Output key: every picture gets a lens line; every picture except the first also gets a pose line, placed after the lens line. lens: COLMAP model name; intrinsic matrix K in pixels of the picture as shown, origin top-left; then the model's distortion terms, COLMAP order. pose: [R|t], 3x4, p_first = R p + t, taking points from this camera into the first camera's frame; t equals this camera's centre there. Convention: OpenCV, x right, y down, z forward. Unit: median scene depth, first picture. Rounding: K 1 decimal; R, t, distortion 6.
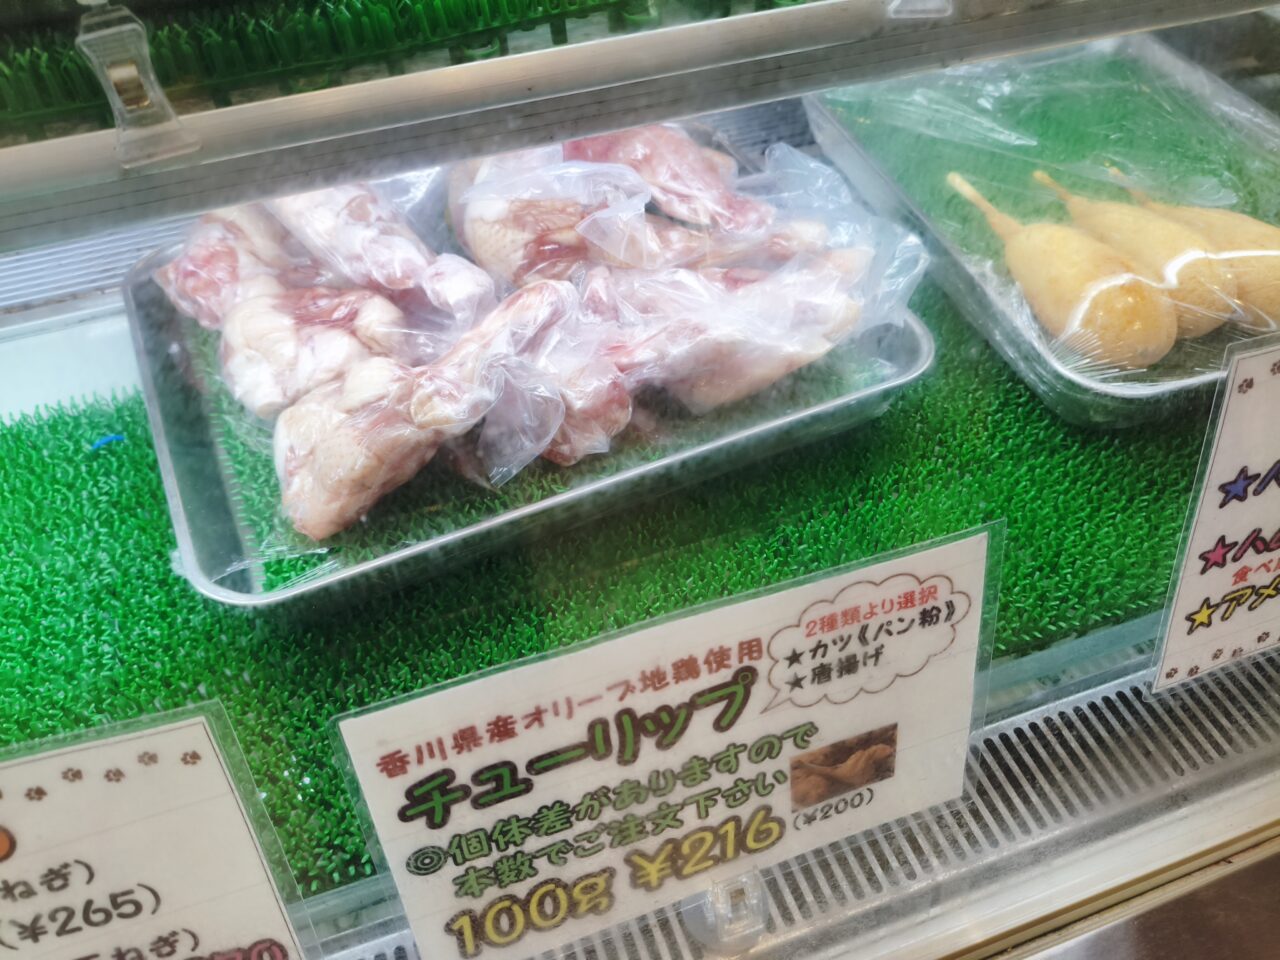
lens RADIAL K [[987.6, 0, 640.0], [0, 987.6, 480.0], [0, 0, 1]] dist [-0.003901, -0.001994]
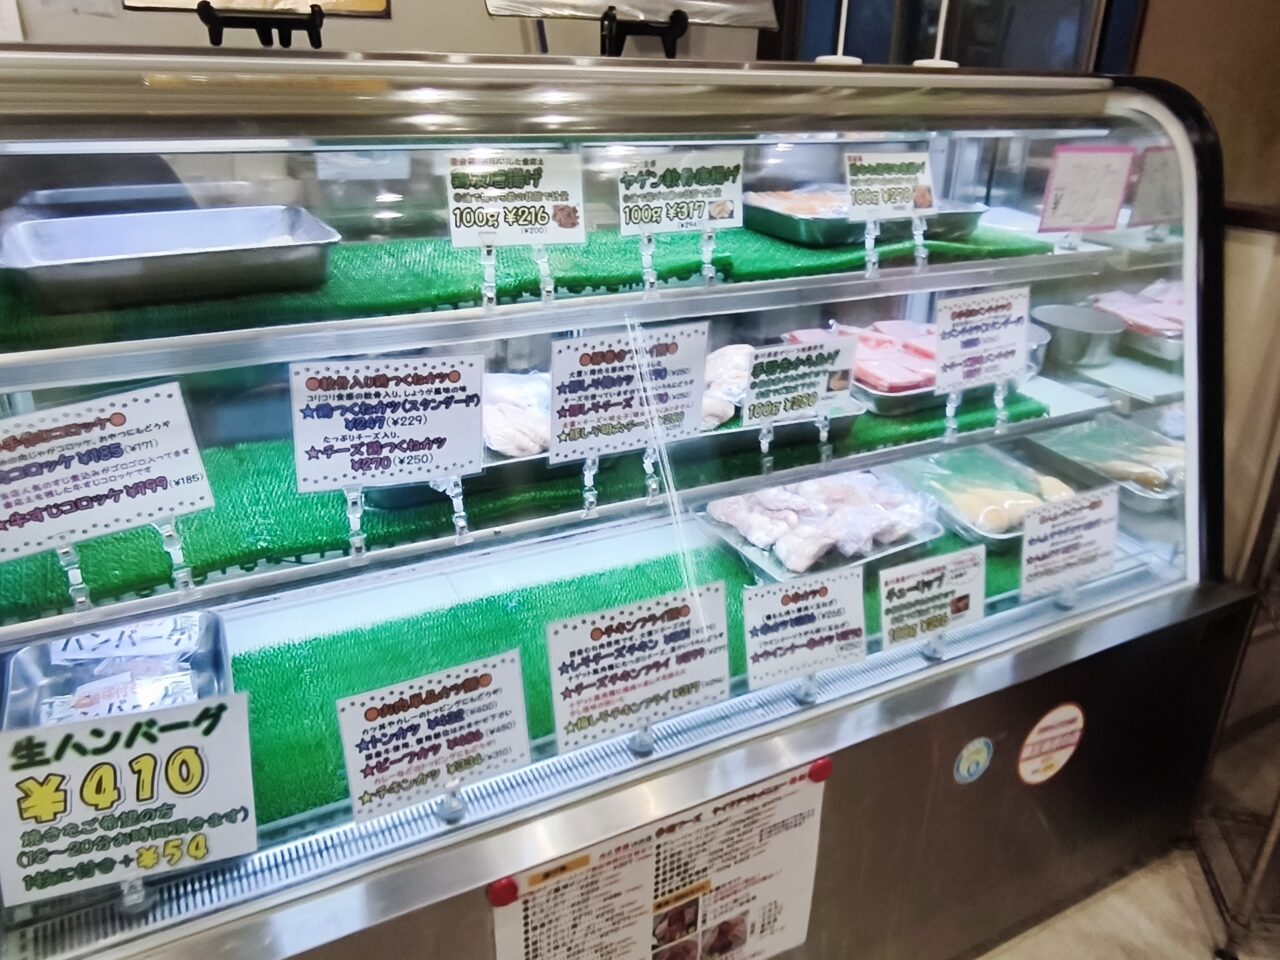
lens RADIAL K [[987.6, 0, 640.0], [0, 987.6, 480.0], [0, 0, 1]] dist [-0.003901, -0.001994]
pose [[0.982092, 0.005814, 0.188314, -2.149125], [0.058365, 0.940965, -0.333435, 1.232281], [-0.179135, 0.338455, 0.923774, -3.161646]]
